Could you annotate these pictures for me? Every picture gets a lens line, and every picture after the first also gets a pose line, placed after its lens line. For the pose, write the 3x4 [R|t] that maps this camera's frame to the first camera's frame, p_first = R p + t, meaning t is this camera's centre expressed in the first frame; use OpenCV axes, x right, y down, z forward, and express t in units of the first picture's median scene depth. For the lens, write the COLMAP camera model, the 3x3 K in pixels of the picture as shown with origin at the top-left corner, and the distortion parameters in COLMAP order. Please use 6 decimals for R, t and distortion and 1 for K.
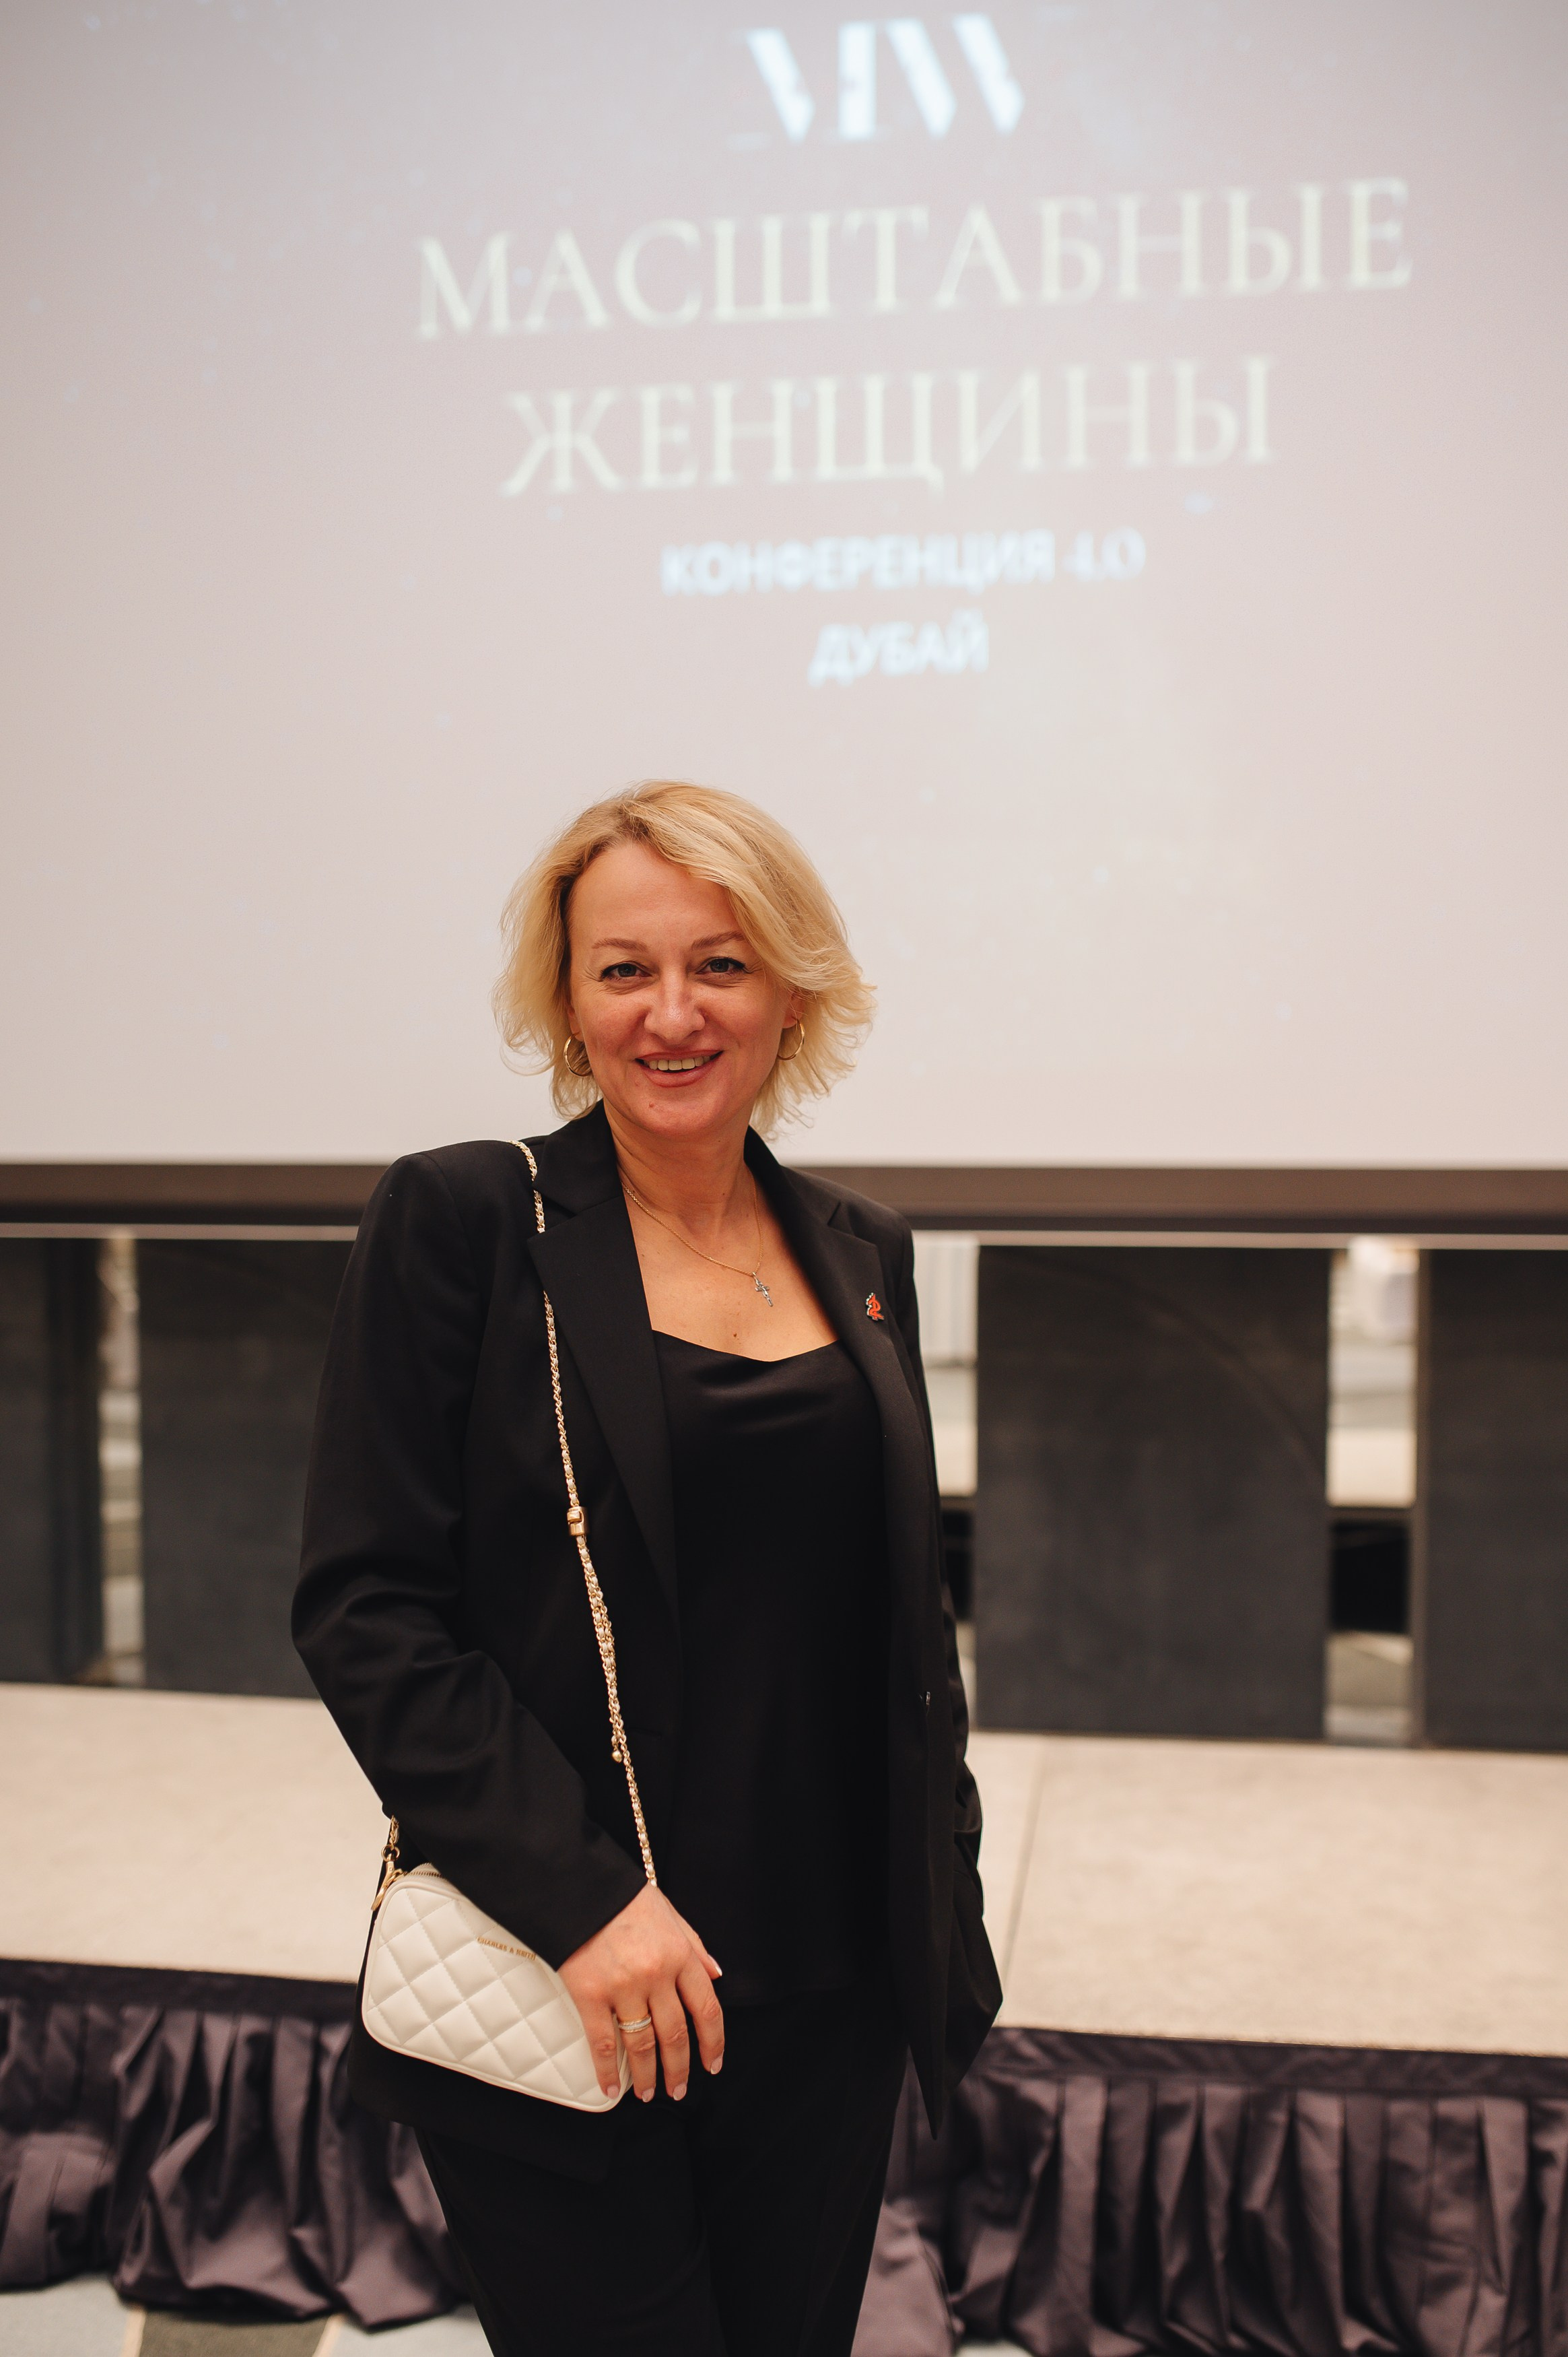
lens RADIAL K [[2419.2, 0, 779.2], [0, 2419.2, 1172.3], [0, 0, 1]] dist [0.005039, 0.000000]
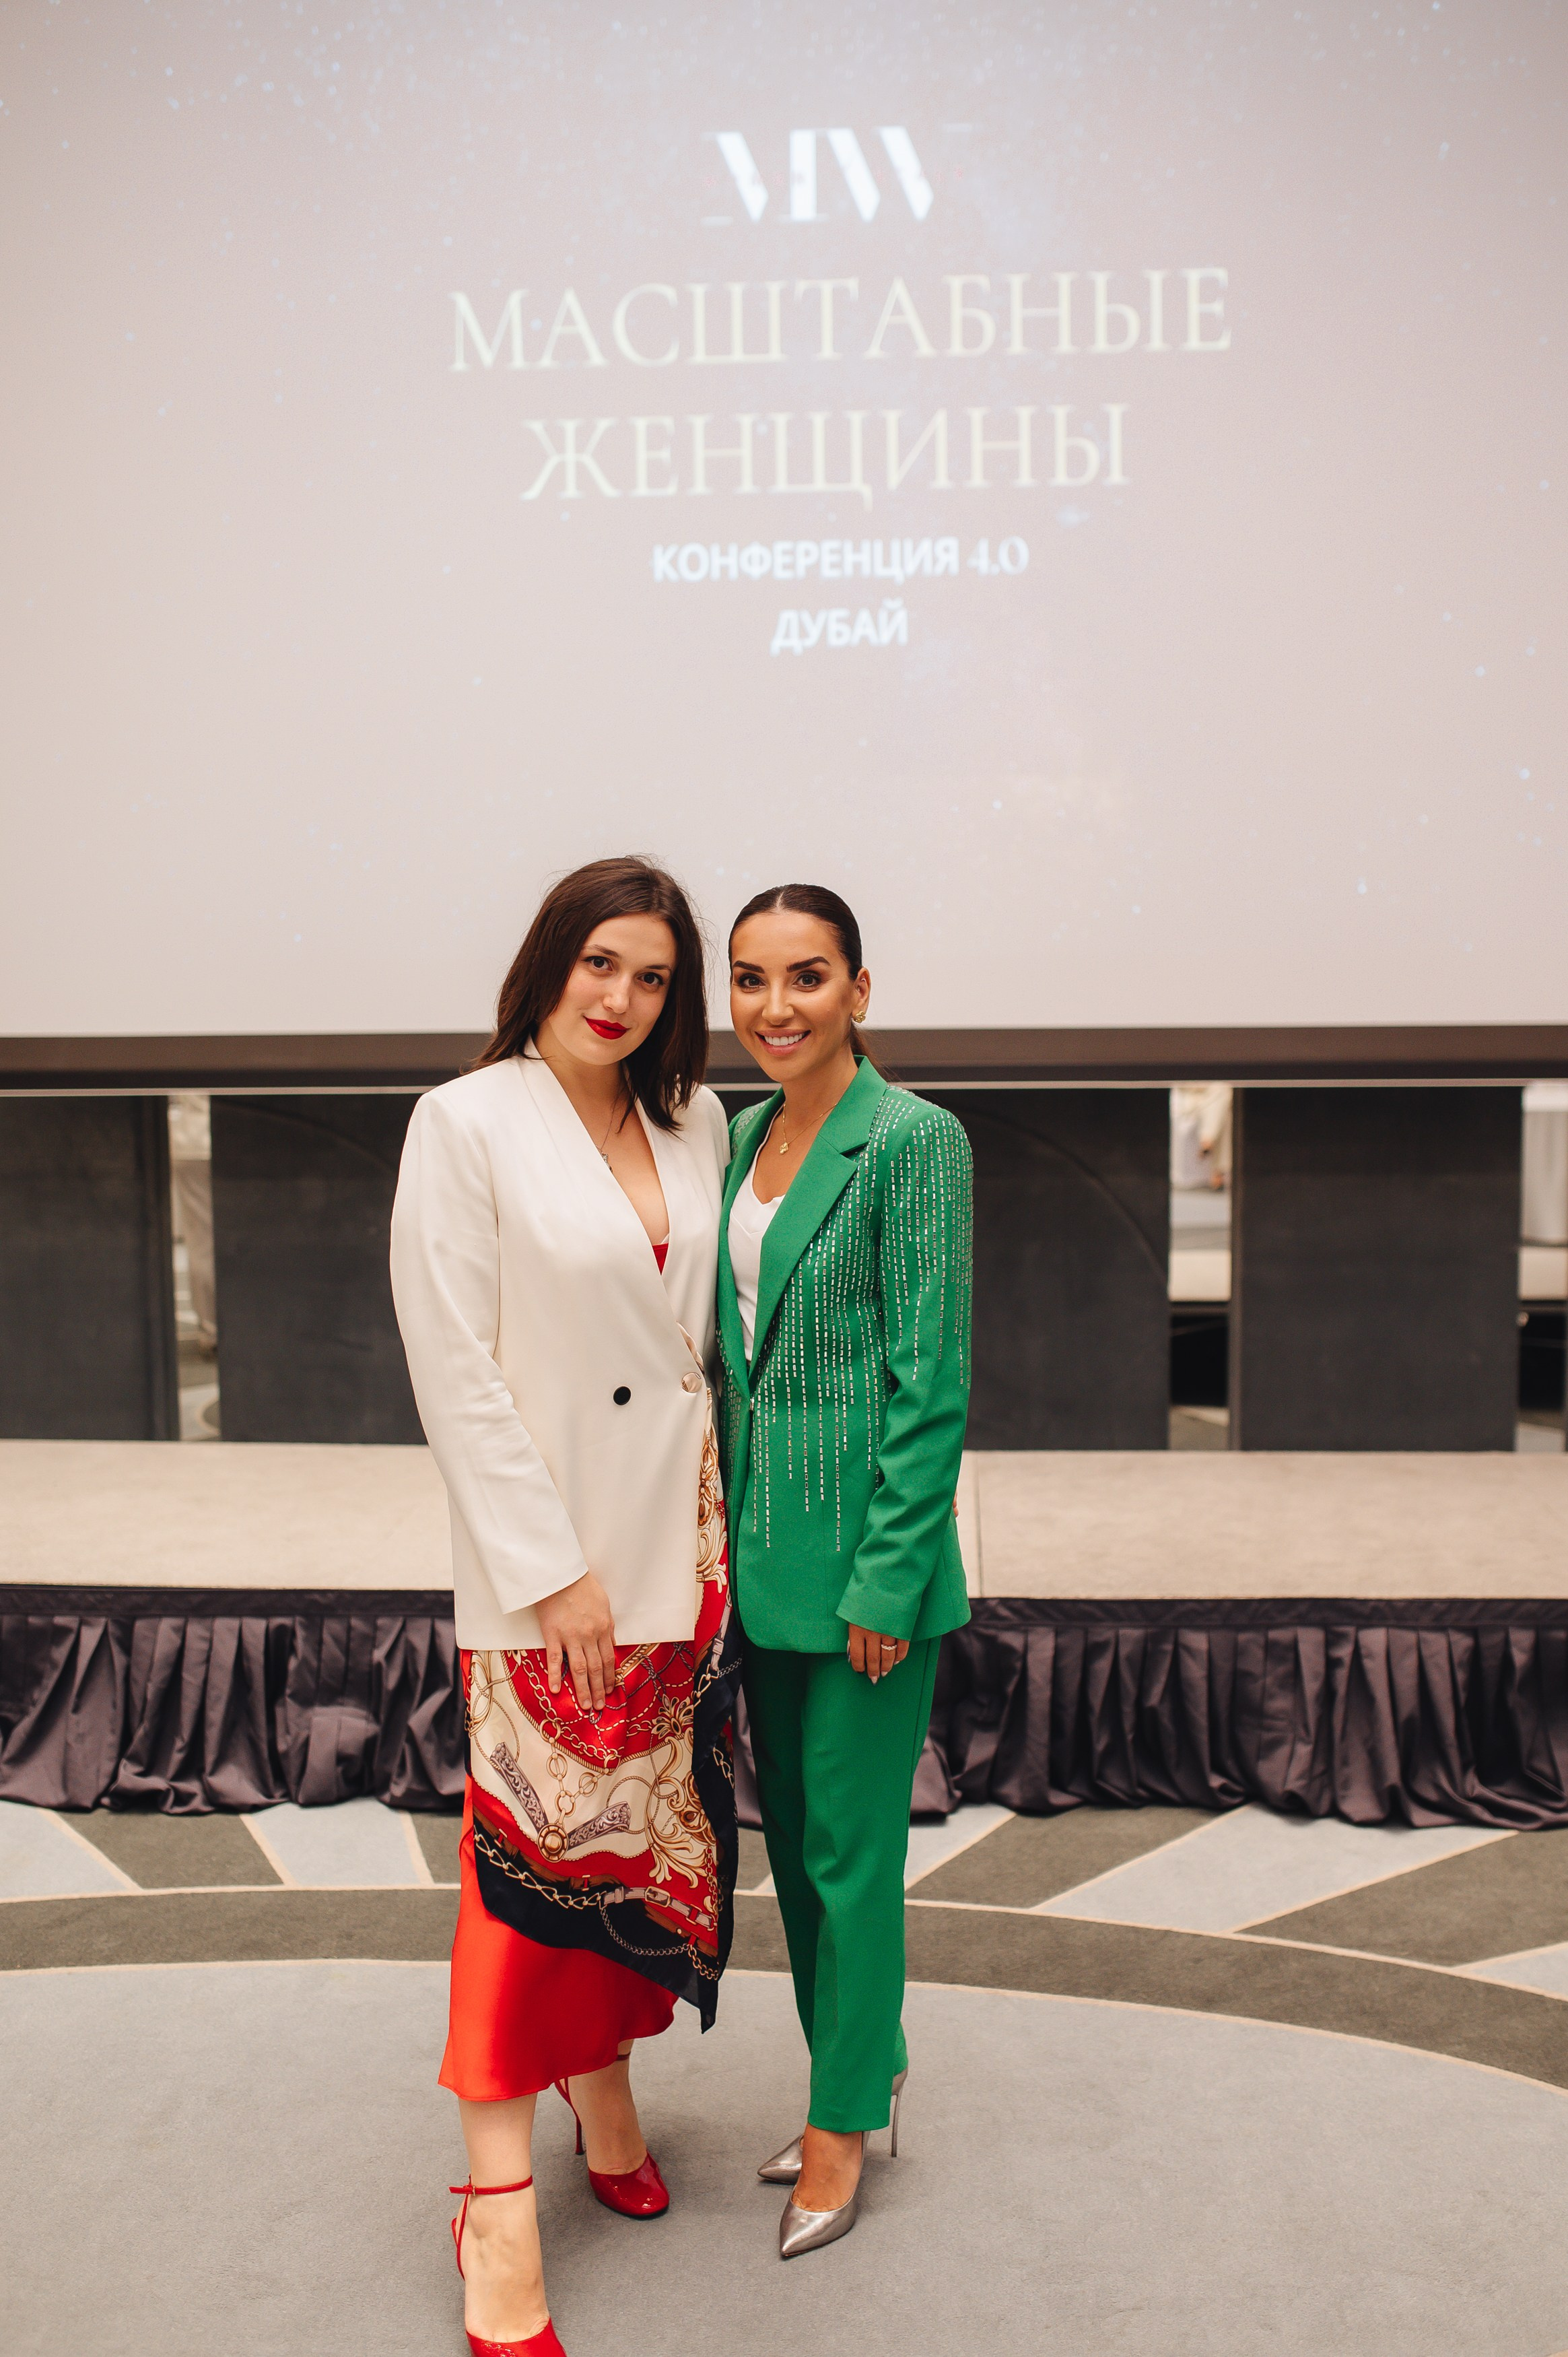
lens RADIAL K [[2419.2, 0, 786.9], [0, 2419.2, 1183.7], [0, 0, 1]] dist [0.005039, 0.000000]
pose [[0.995780, -0.017027, 0.090182, -0.102406], [0.011794, 0.998233, 0.058245, 0.002600], [-0.091015, -0.056935, 0.994221, -0.298371]]
